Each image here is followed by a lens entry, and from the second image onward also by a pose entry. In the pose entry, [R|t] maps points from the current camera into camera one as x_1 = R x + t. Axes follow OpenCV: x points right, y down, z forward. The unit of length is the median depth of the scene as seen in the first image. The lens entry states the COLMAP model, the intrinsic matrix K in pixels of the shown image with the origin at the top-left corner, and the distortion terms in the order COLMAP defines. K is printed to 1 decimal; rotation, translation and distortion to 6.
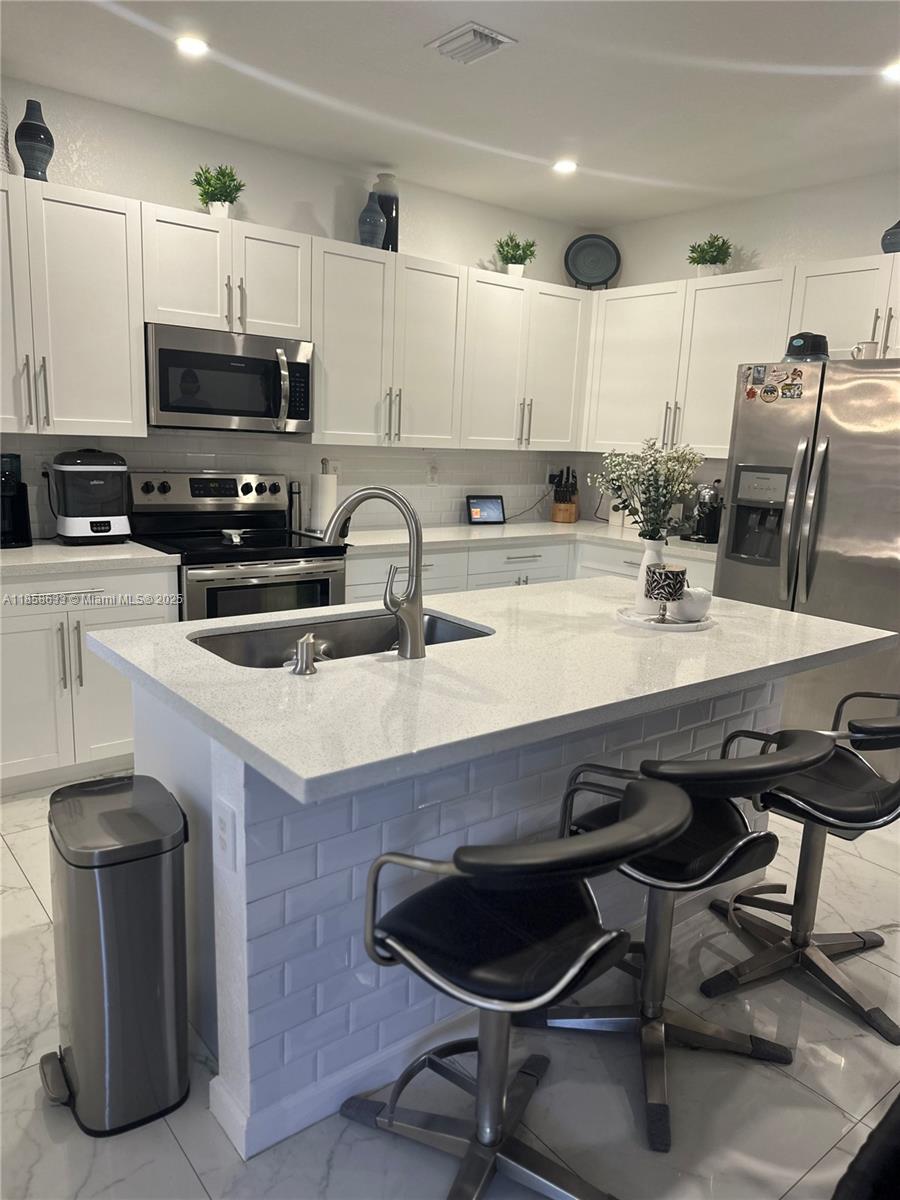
lens RADIAL K [[840.6, 0, 451.1], [0, 840.6, 606.9], [0, 0, 1]] dist [0.062675, -0.086565]
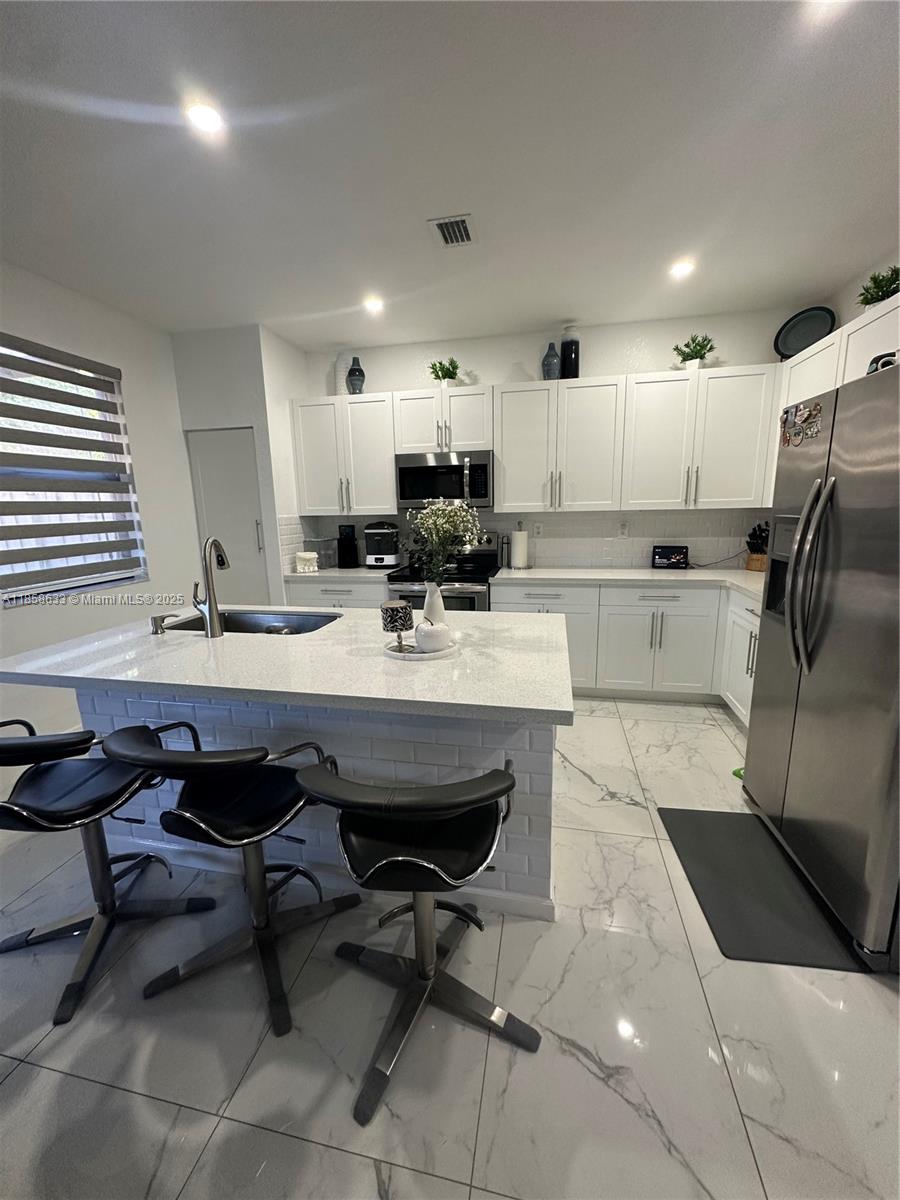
lens RADIAL K [[478.1, 0, 450.0], [0, 478.1, 600.0], [0, 0, 1]] dist [-0.006757, 0.001814]
pose [[0.628441, 0.095496, -0.771973, 0.536010], [-0.108515, 0.993494, 0.034559, -0.054527], [0.770251, 0.062052, 0.634715, 0.395521]]
